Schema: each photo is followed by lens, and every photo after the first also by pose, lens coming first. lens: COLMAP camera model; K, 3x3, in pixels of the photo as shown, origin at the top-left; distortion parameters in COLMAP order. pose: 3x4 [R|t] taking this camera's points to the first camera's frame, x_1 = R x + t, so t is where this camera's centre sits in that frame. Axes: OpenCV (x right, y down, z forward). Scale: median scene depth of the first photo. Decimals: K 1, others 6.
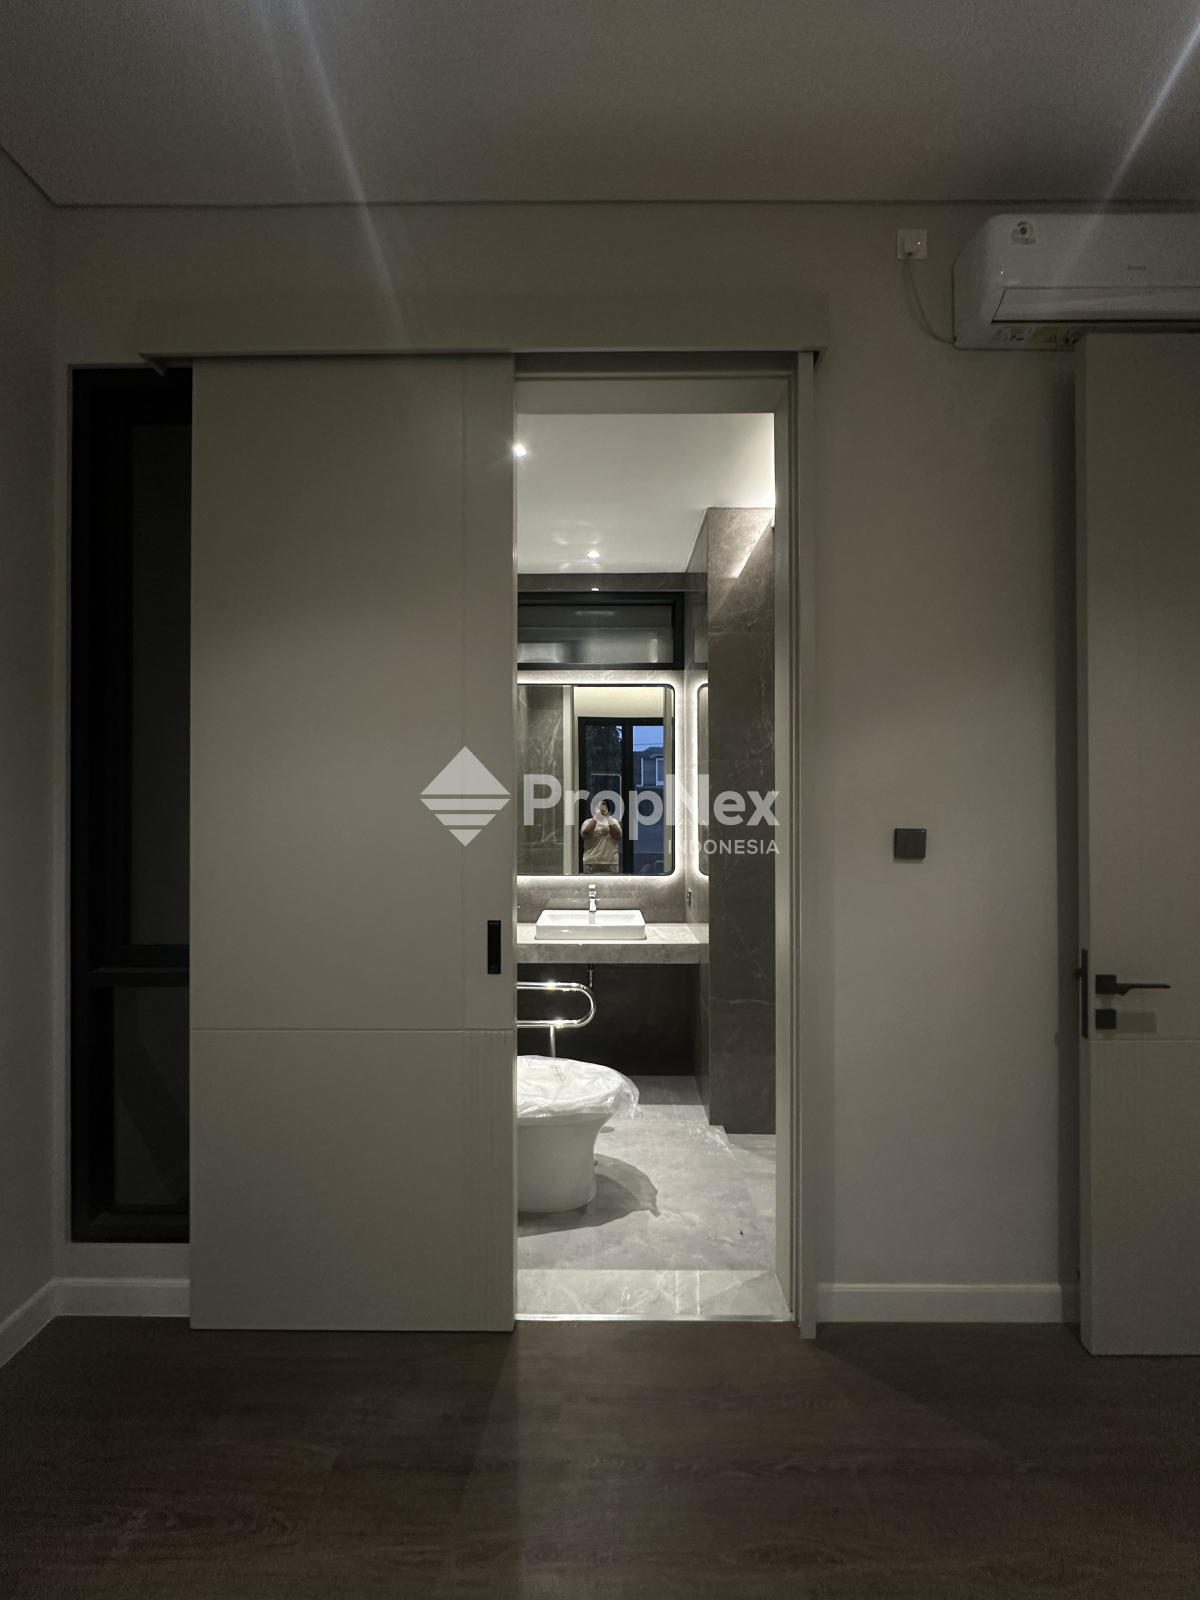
lens RADIAL K [[637.4, 0, 598.0], [0, 637.4, 801.0], [0, 0, 1]] dist [-0.003218, 0.000353]
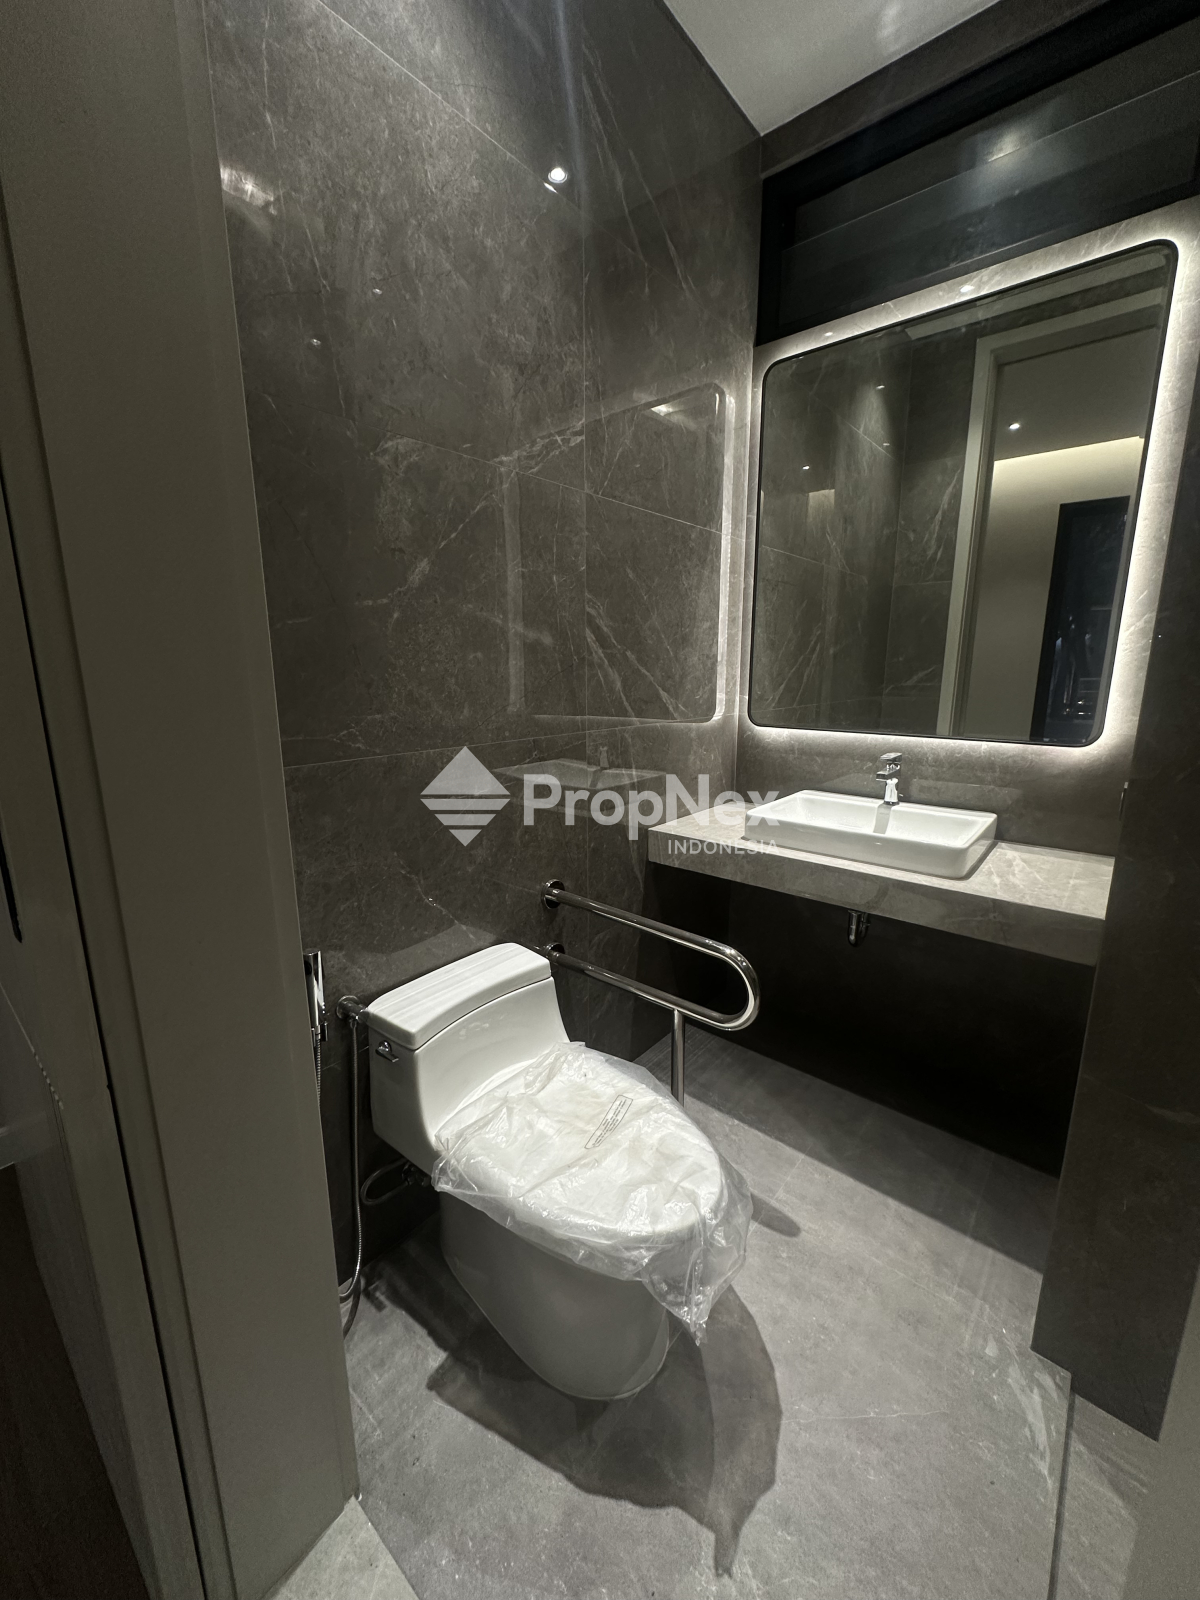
lens RADIAL K [[637.4, 0, 598.0], [0, 637.4, 801.0], [0, 0, 1]] dist [-0.003218, 0.000353]
pose [[0.767402, 0.128915, -0.628072, 0.176436], [0.007501, 0.977706, 0.209843, 0.077643], [0.641122, -0.165745, 0.749327, 0.585523]]
